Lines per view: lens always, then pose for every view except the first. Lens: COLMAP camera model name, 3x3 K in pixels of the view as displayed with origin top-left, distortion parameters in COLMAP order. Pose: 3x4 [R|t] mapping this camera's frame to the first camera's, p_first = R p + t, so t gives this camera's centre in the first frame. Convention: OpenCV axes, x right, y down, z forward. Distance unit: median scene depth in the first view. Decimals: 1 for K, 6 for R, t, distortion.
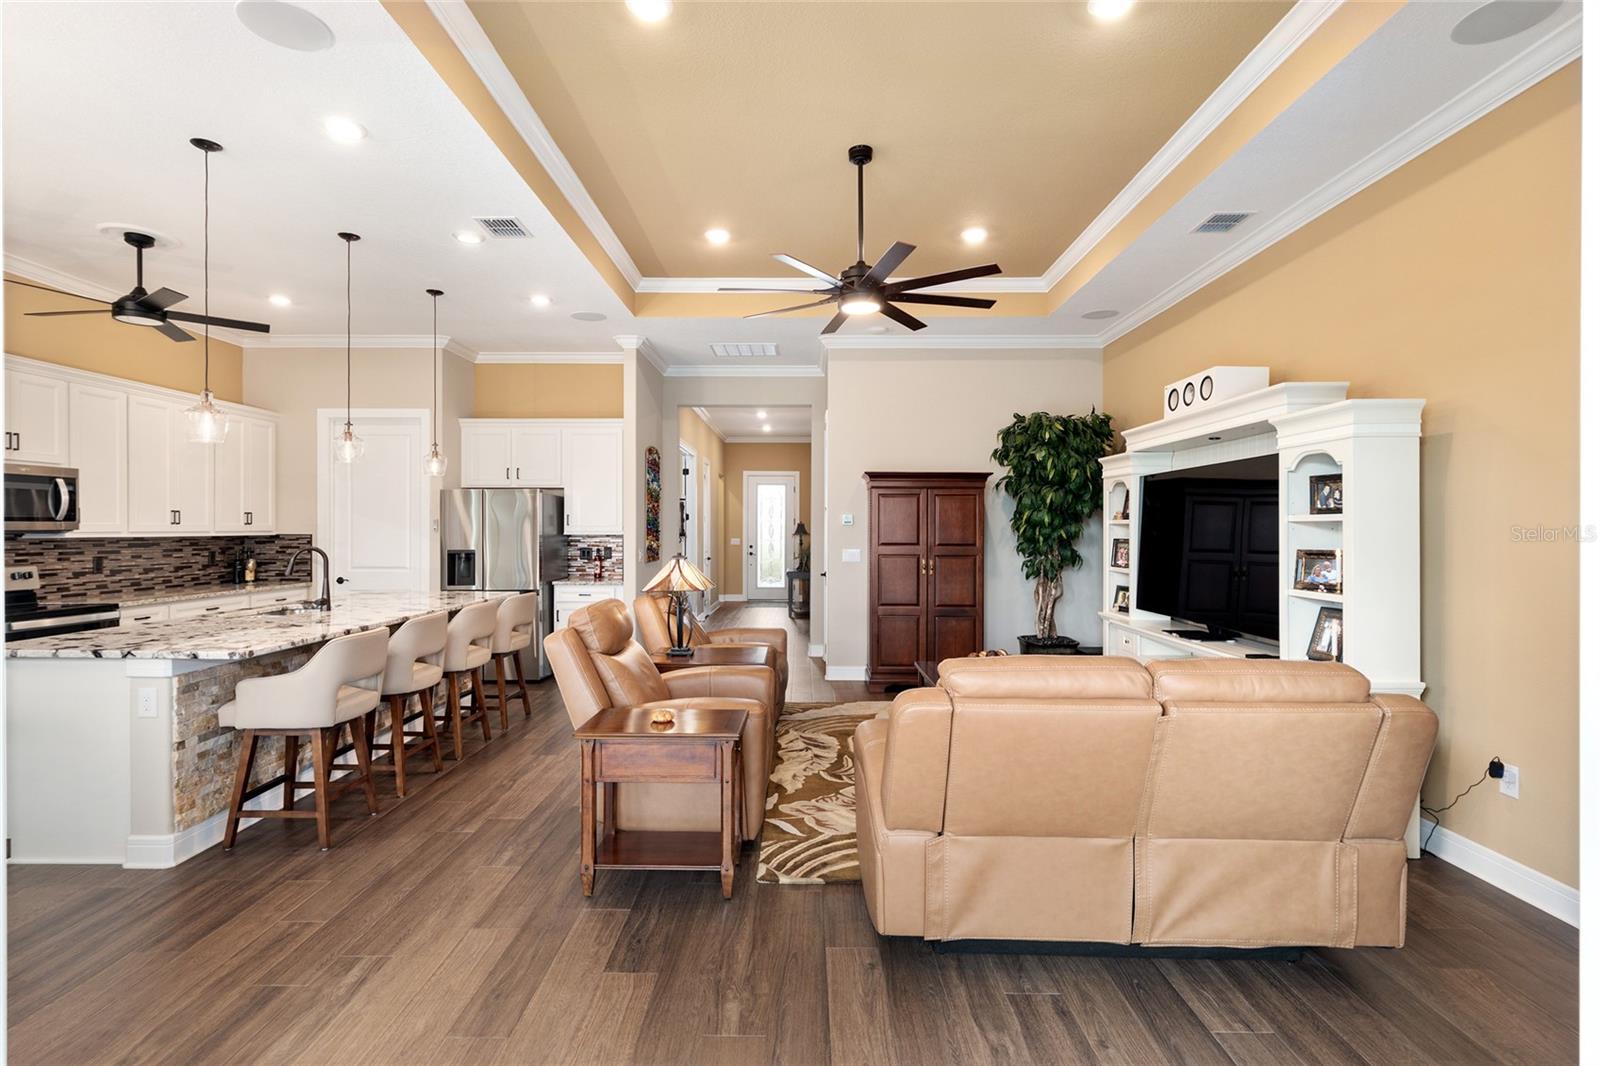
lens RADIAL K [[772.4, 0, 794.3], [0, 772.4, 534.3], [0, 0, 1]] dist [-0.000198, 0.000006]
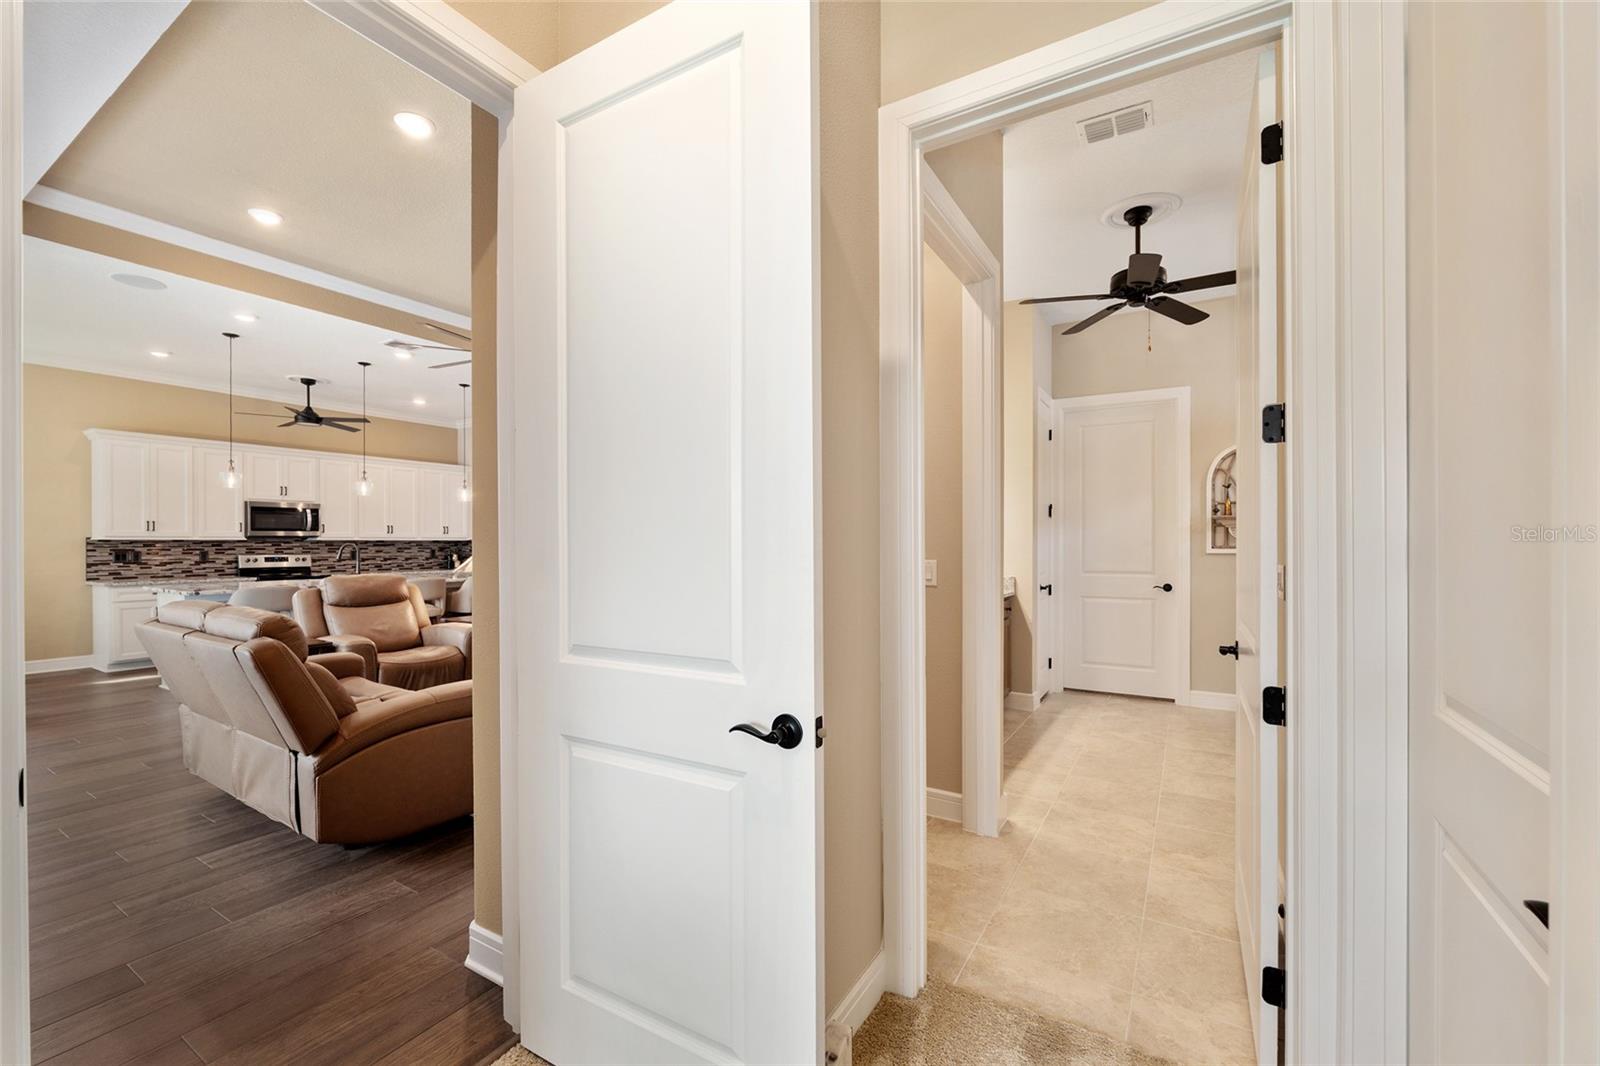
lens RADIAL K [[653.0, 0, 796.3], [0, 653.0, 545.4], [0, 0, 1]] dist [-0.006881, 0.000230]
pose [[0.861761, -0.000788, -0.507314, 0.833634], [-0.000746, 0.999996, -0.002821, 0.020037], [0.507314, 0.002809, 0.861757, 0.198470]]
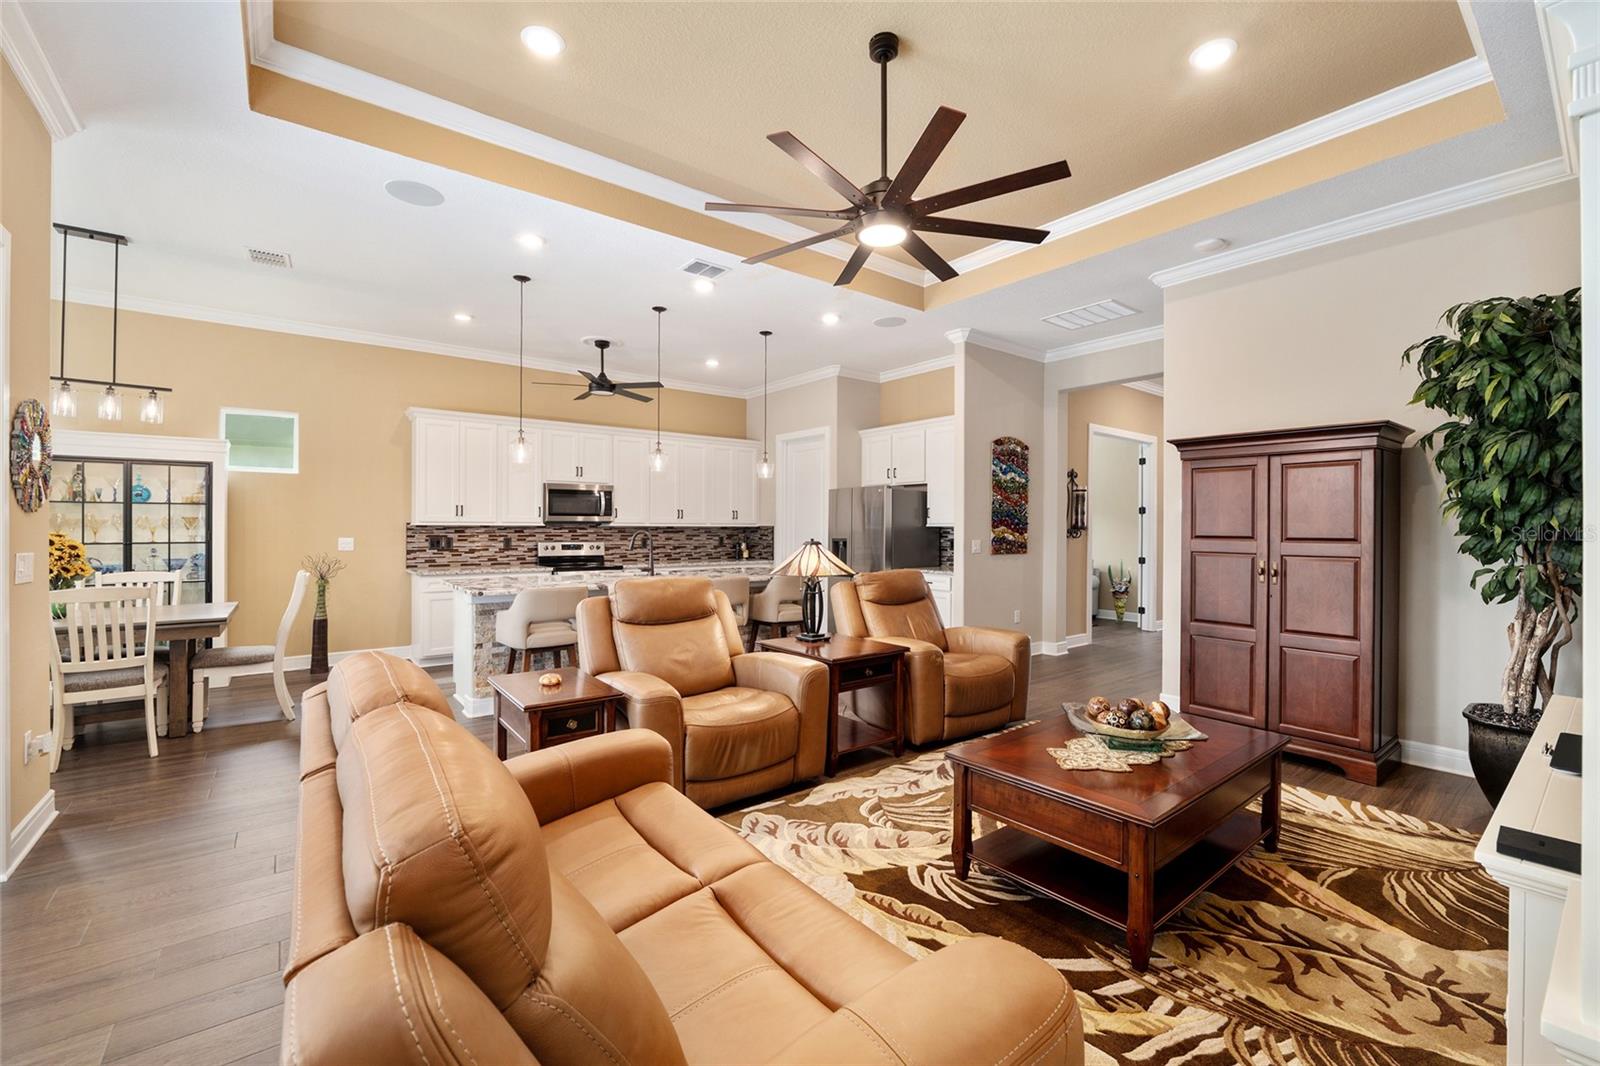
lens RADIAL K [[660.5, 0, 799.4], [0, 660.5, 529.9], [0, 0, 1]] dist [-0.011519, 0.000259]
pose [[0.627253, 0.003232, -0.778809, 0.429538], [-0.008218, 0.999963, -0.002469, 0.012616], [0.778772, 0.007949, 0.627256, 0.379129]]
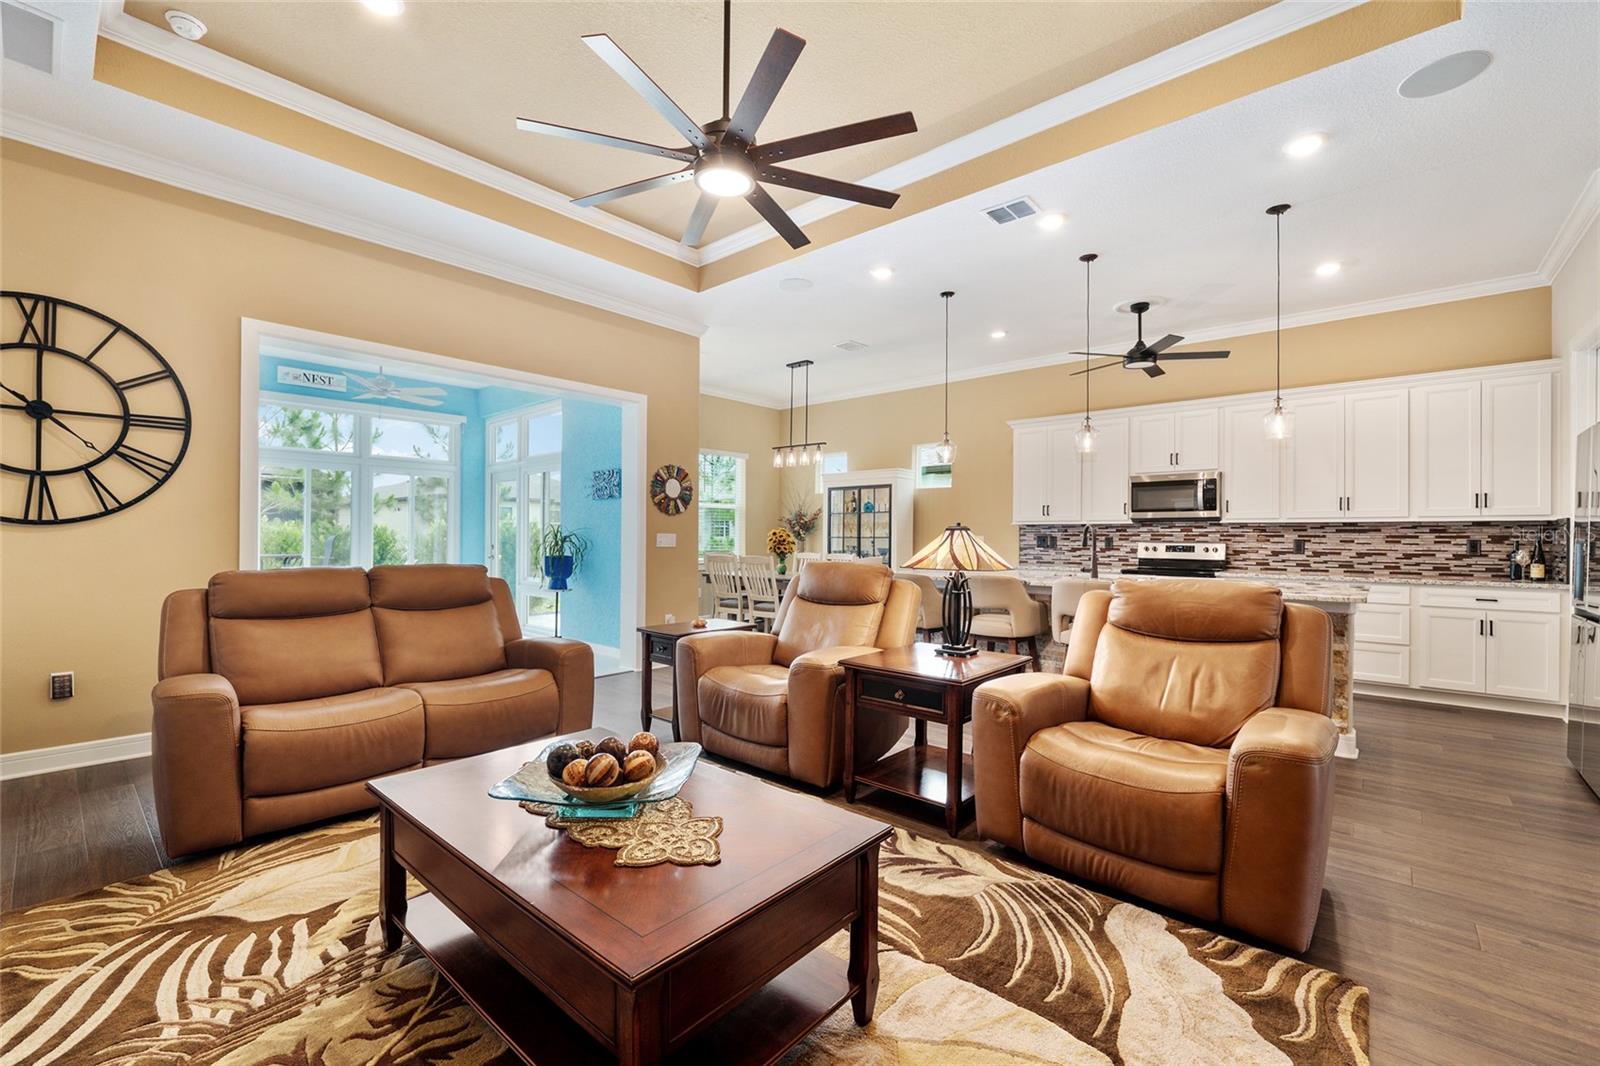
lens RADIAL K [[670.1, 0, 798.8], [0, 670.1, 538.3], [0, 0, 1]] dist [-0.010783, 0.000034]
pose [[-0.647826, -0.003986, -0.761778, 0.396718], [-0.012089, 0.999914, 0.005048, 0.032195], [0.761692, 0.012480, -0.647819, 1.110961]]
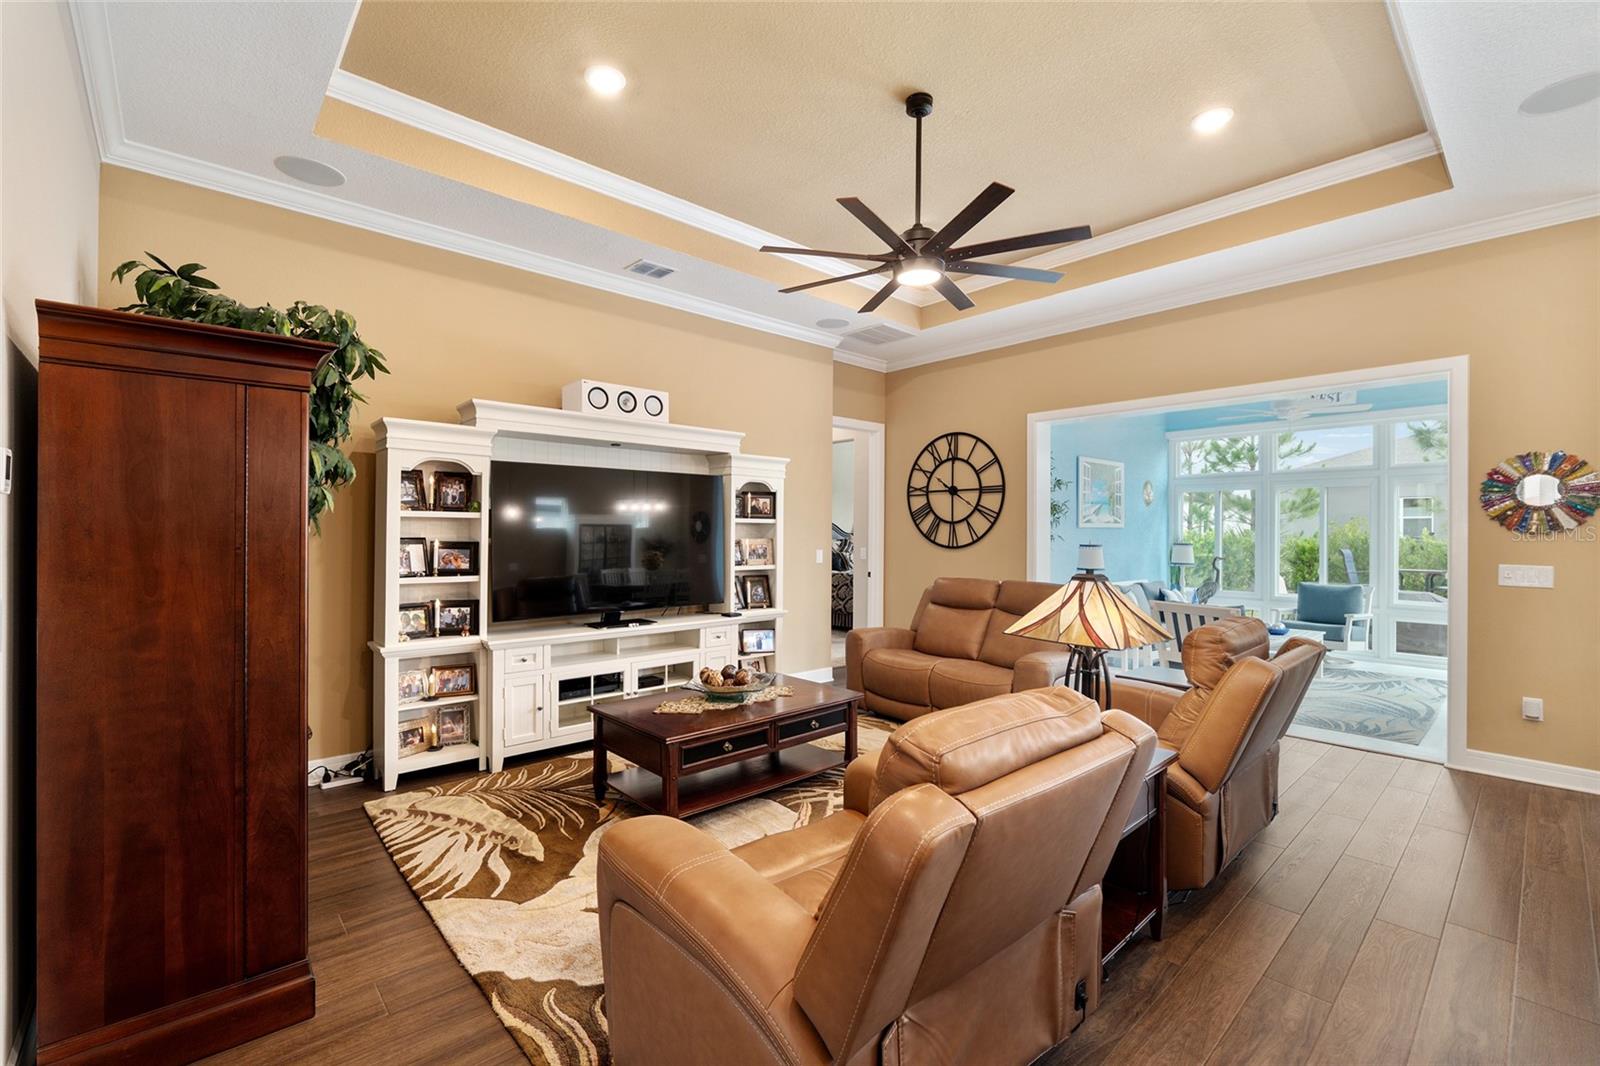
lens RADIAL K [[688.4, 0, 795.4], [0, 688.4, 531.5], [0, 0, 1]] dist [-0.008284, -0.000184]
pose [[-0.681173, -0.003961, 0.732112, -0.300591], [-0.001478, 0.999991, 0.004036, -0.002787], [-0.732121, 0.001667, -0.681173, 1.241430]]
